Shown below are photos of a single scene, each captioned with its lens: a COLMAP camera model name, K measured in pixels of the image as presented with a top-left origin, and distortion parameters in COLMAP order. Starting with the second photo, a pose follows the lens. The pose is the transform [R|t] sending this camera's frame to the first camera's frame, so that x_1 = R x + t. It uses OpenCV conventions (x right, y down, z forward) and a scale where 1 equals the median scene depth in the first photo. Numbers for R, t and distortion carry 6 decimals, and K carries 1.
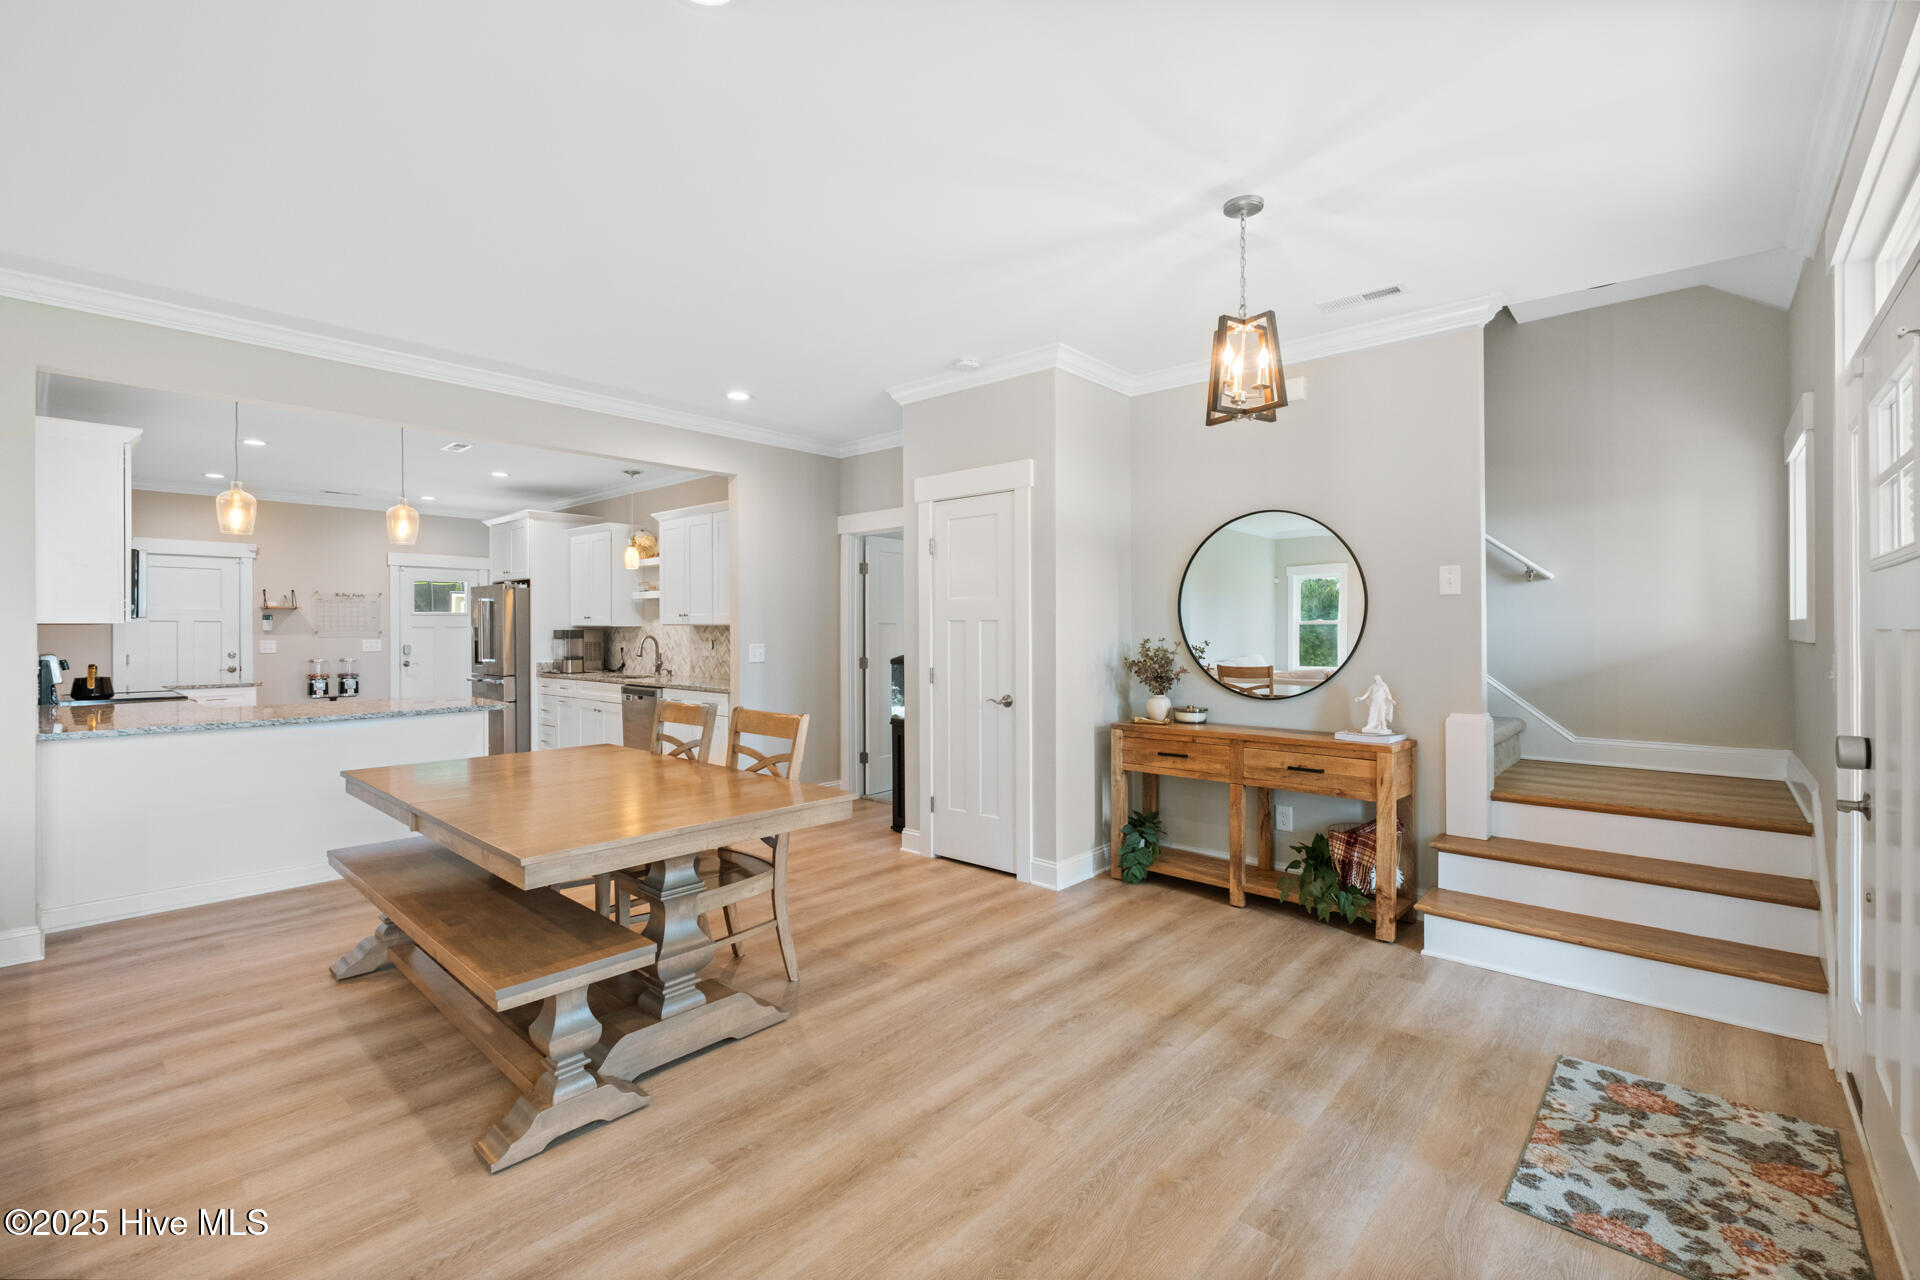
lens RADIAL K [[824.4, 0, 960.9], [0, 824.4, 629.2], [0, 0, 1]] dist [-0.004240, -0.001080]
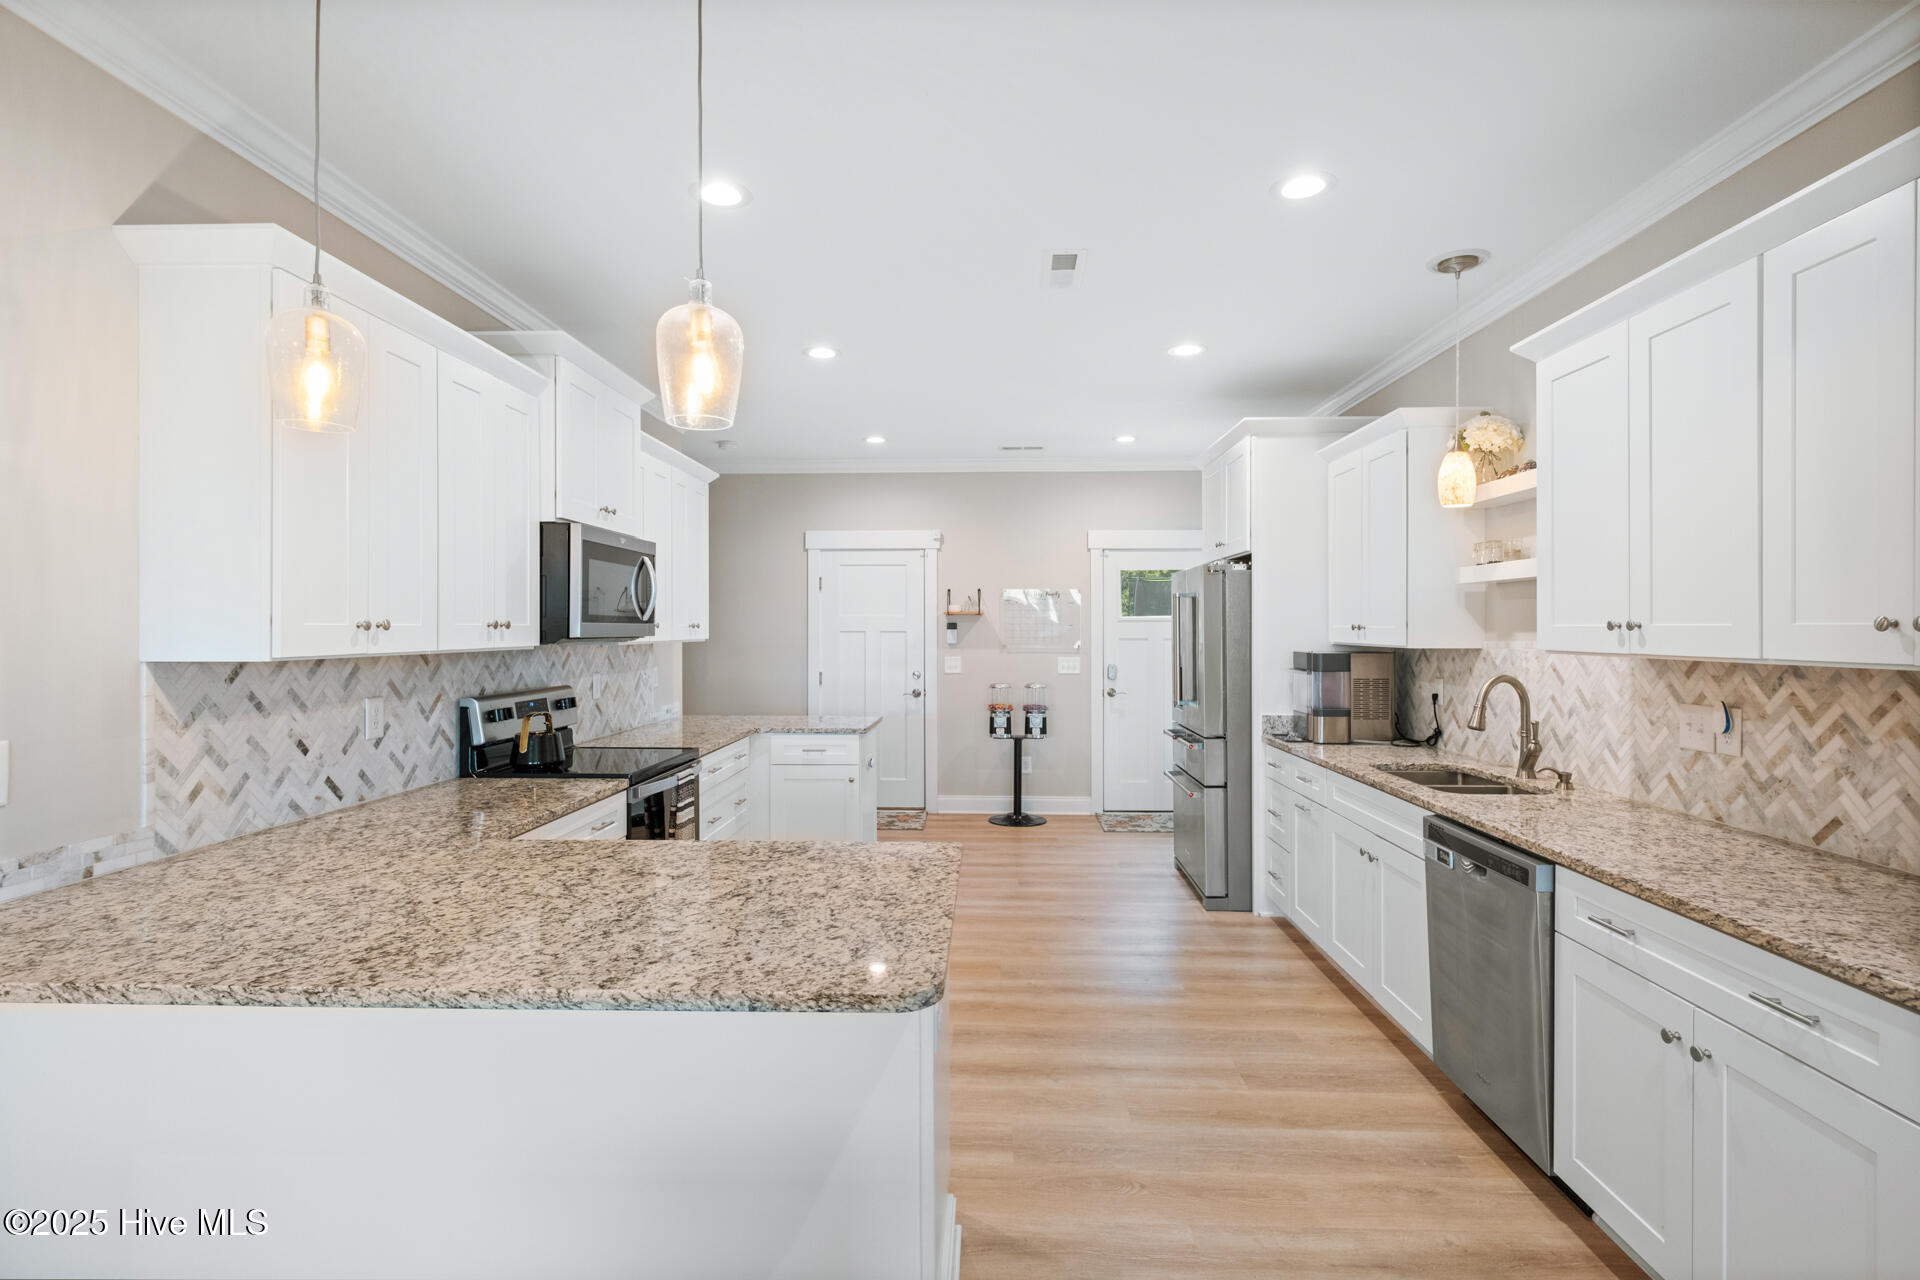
lens RADIAL K [[931.3, 0, 961.5], [0, 931.3, 626.6], [0, 0, 1]] dist [0.000853, 0.000218]
pose [[0.638796, 0.000437, -0.769376, -0.399246], [-0.003416, 0.999992, -0.002268, -0.026760], [0.769369, 0.004077, 0.638792, 1.024554]]
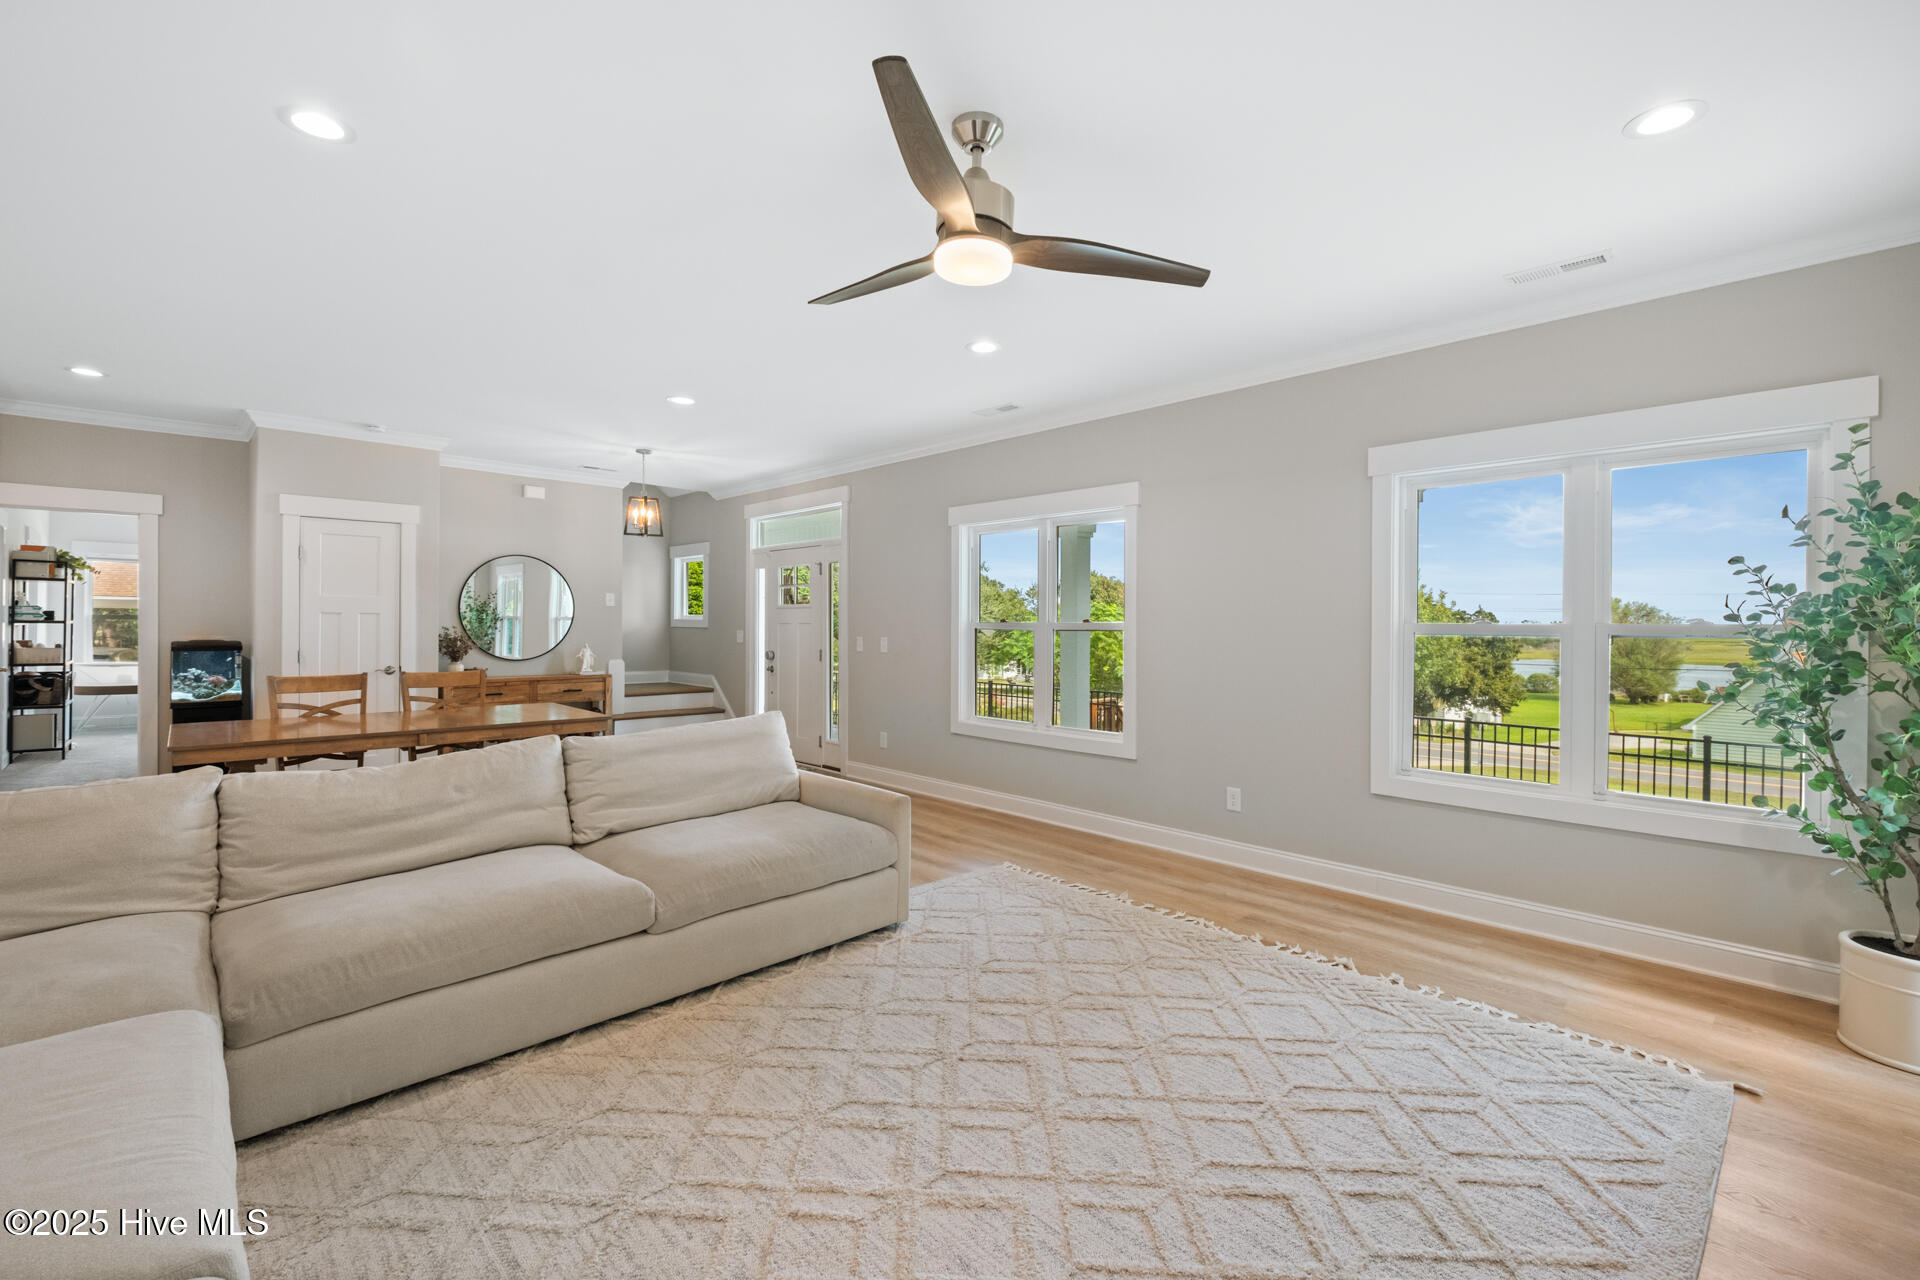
lens RADIAL K [[834.7, 0, 961.1], [0, 834.7, 621.6], [0, 0, 1]] dist [0.003122, -0.000578]
pose [[0.080137, 0.005781, 0.996767, -1.488095], [-0.006367, 0.999966, -0.005287, 0.004883], [-0.996764, -0.005923, 0.080171, -0.111122]]
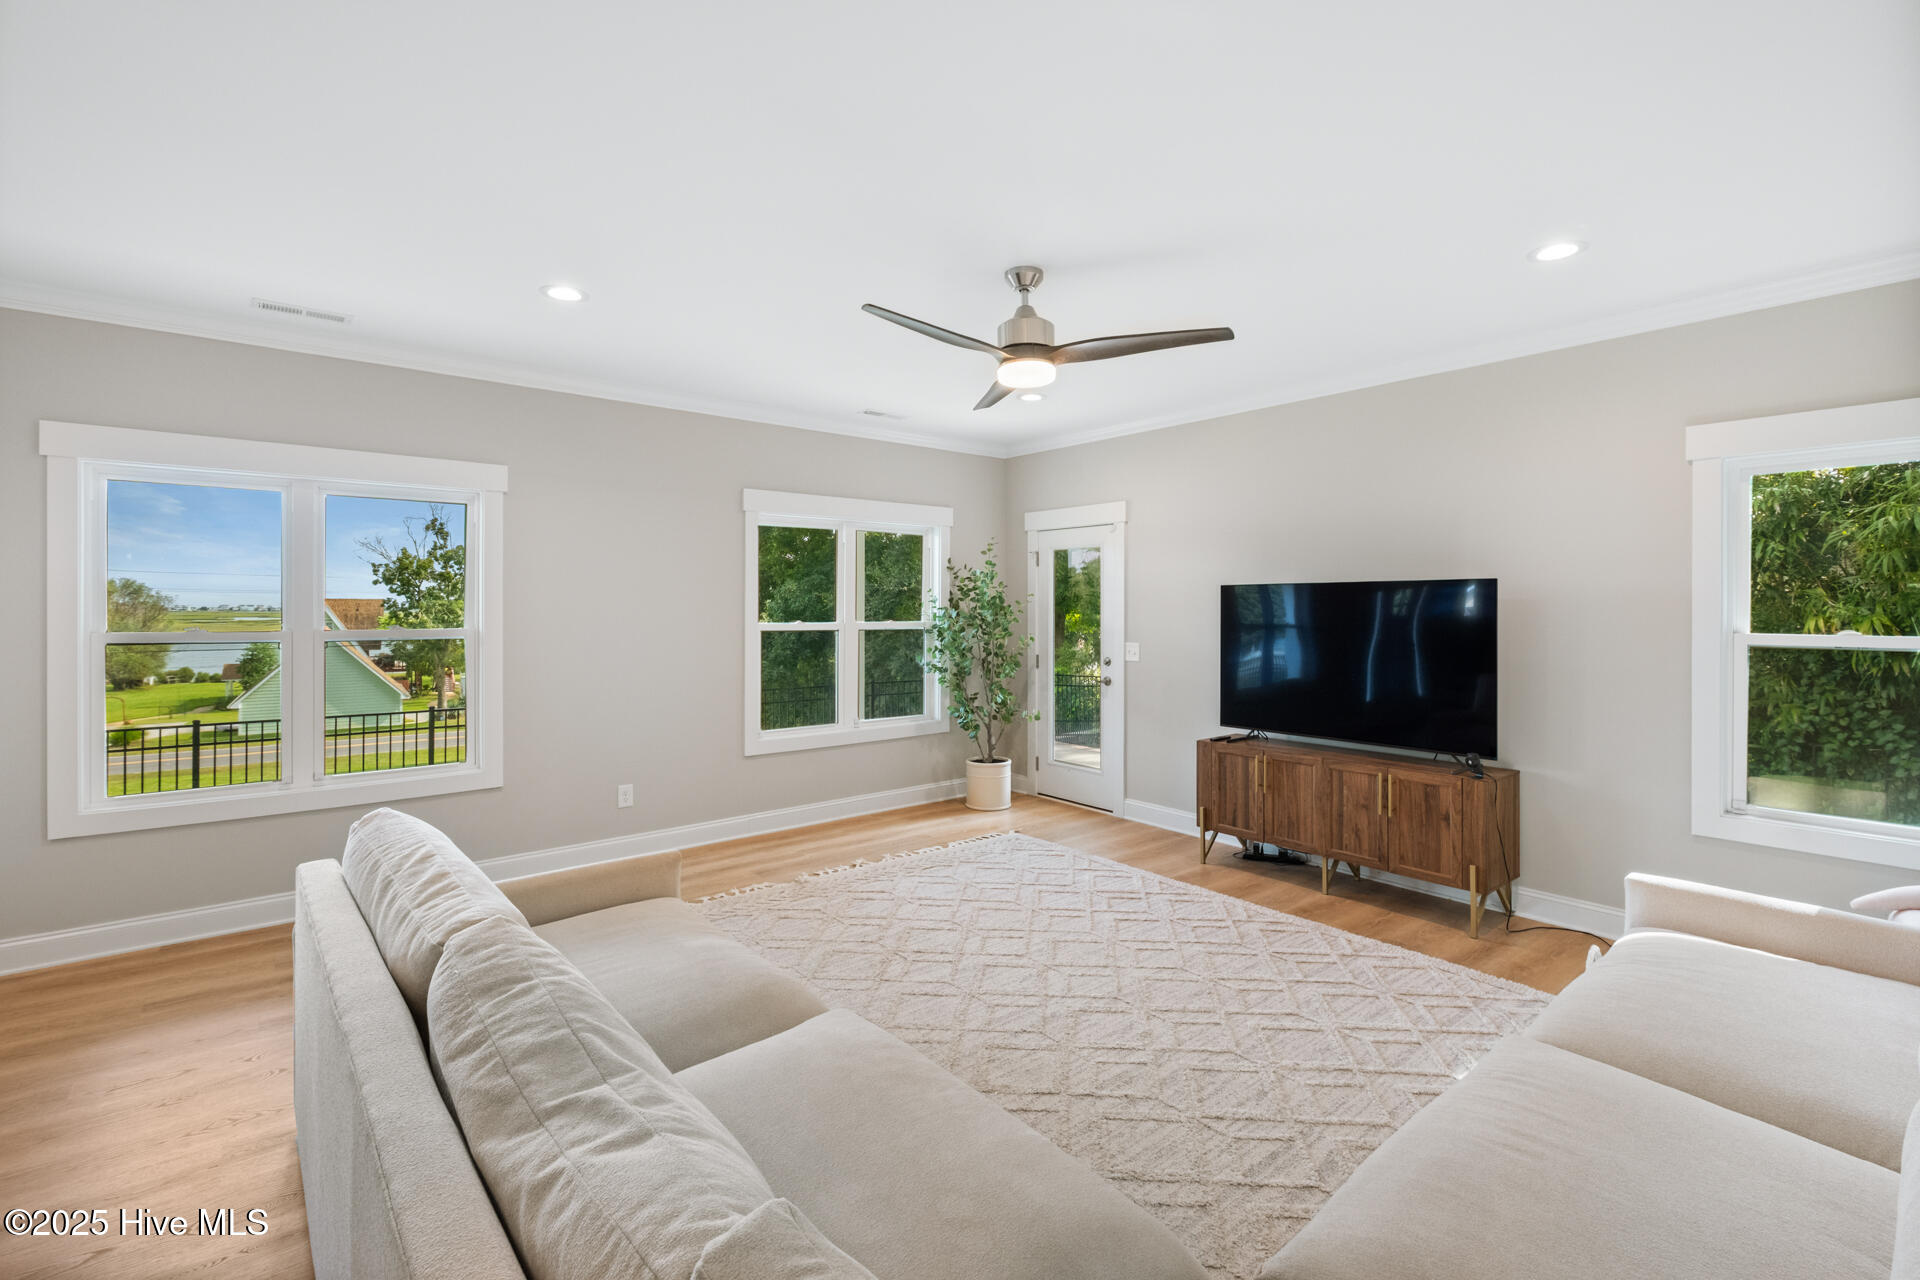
lens RADIAL K [[834.7, 0, 961.1], [0, 834.7, 621.6], [0, 0, 1]] dist [0.003122, -0.000578]
pose [[-0.988668, -0.000856, 0.150119, -0.948302], [0.001798, 0.999844, 0.017544, -0.031249], [-0.150111, 0.017615, -0.988512, 0.741028]]
